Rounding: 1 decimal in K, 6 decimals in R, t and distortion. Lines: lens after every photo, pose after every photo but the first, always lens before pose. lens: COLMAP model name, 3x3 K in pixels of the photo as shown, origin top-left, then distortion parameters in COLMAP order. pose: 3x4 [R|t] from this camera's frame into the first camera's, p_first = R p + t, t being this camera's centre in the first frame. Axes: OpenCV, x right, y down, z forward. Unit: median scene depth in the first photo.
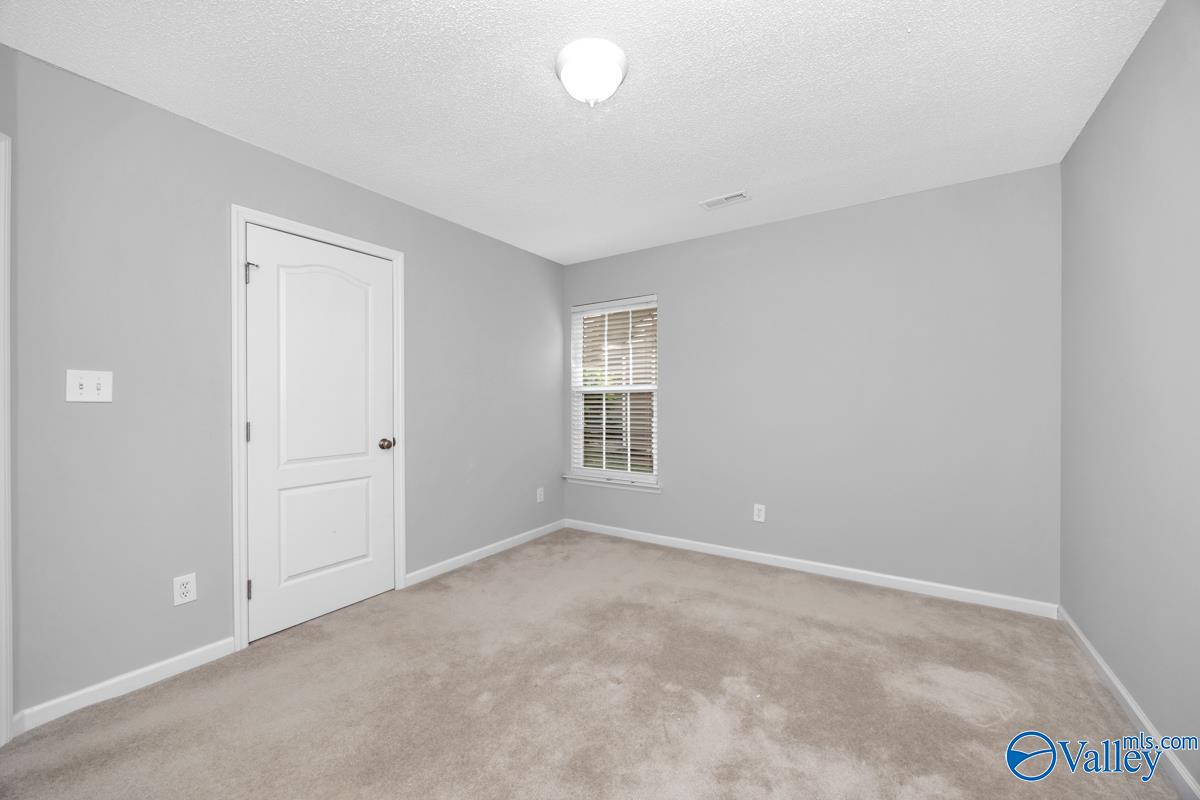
lens RADIAL K [[467.5, 0, 595.5], [0, 467.5, 396.5], [0, 0, 1]] dist [-0.002030, 0.000098]
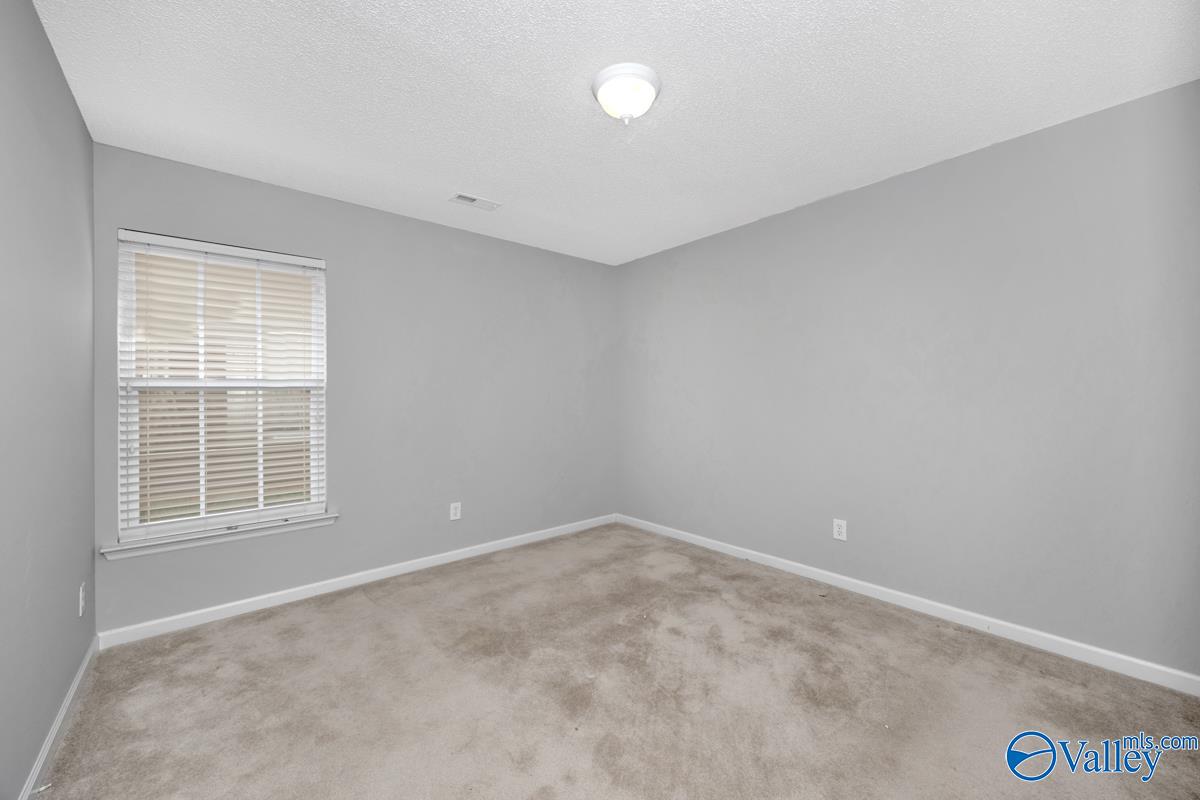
lens RADIAL K [[467.5, 0, 601.0], [0, 467.5, 397.5], [0, 0, 1]] dist [-0.002030, 0.000098]
pose [[0.264726, 0.000418, 0.964323, -0.515435], [0.006980, 0.999973, -0.002350, 0.007194], [-0.964298, 0.007353, 0.264716, 0.405747]]
